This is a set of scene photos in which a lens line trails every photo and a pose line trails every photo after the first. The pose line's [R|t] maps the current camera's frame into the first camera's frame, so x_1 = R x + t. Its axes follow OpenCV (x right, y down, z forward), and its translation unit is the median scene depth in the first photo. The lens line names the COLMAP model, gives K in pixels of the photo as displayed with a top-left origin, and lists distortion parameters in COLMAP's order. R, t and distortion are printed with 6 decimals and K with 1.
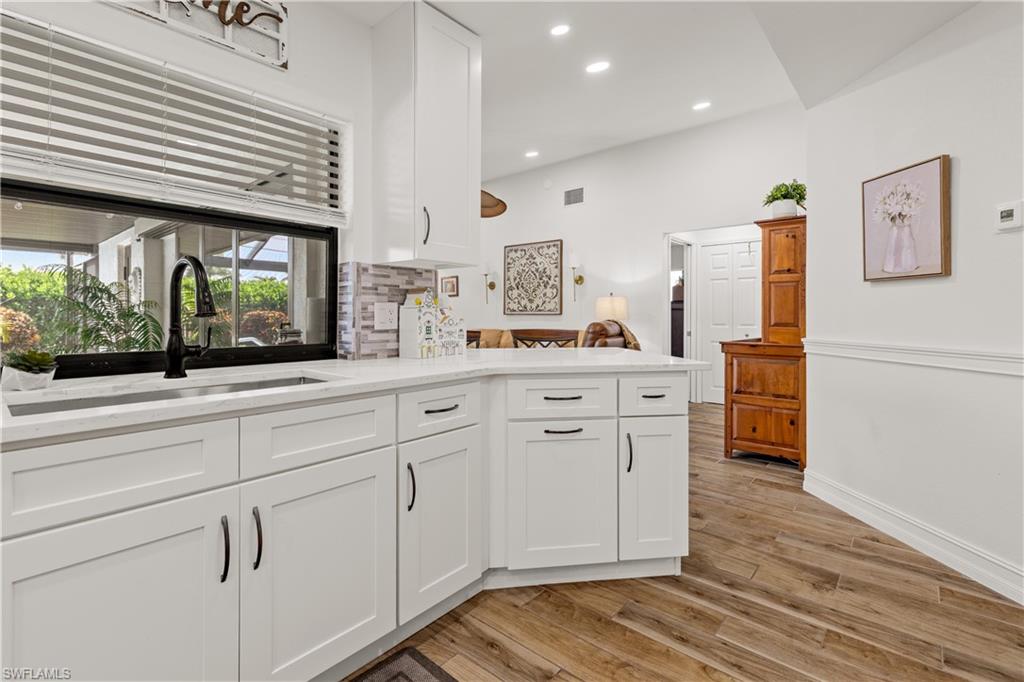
lens RADIAL K [[464.3, 0, 515.9], [0, 464.3, 316.5], [0, 0, 1]] dist [0.009463, -0.003754]
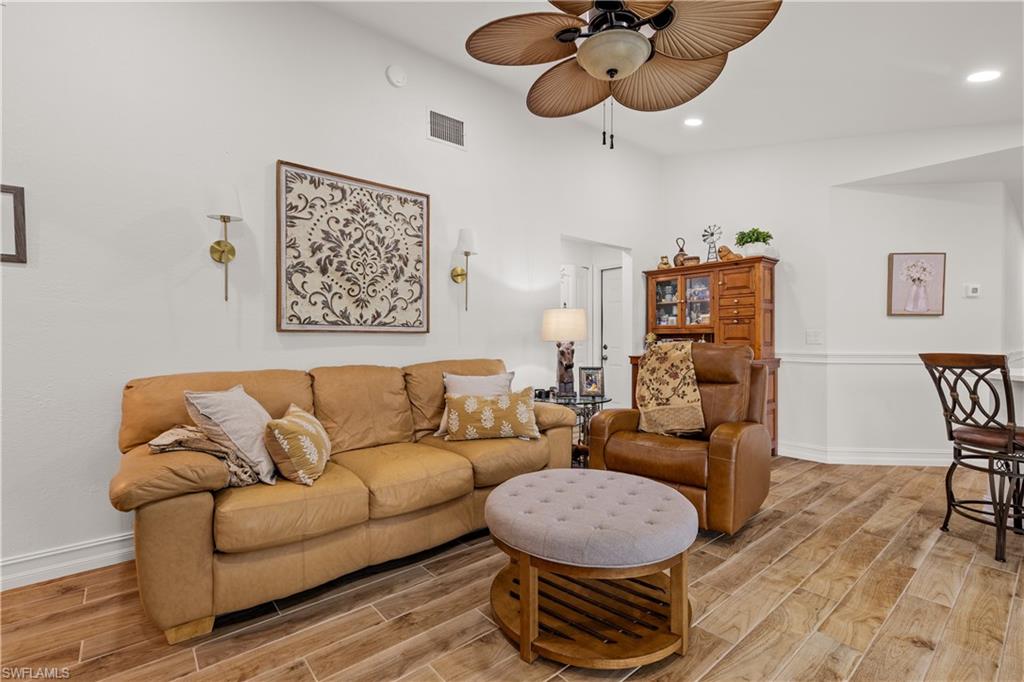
lens RADIAL K [[464.3, 0, 515.1], [0, 464.3, 337.5], [0, 0, 1]] dist [0.009463, -0.003754]
pose [[0.166718, -0.000238, 0.986005, -0.411873], [-0.000528, 1.000000, 0.000330, 0.000658], [-0.986004, -0.000576, 0.166718, 0.787195]]
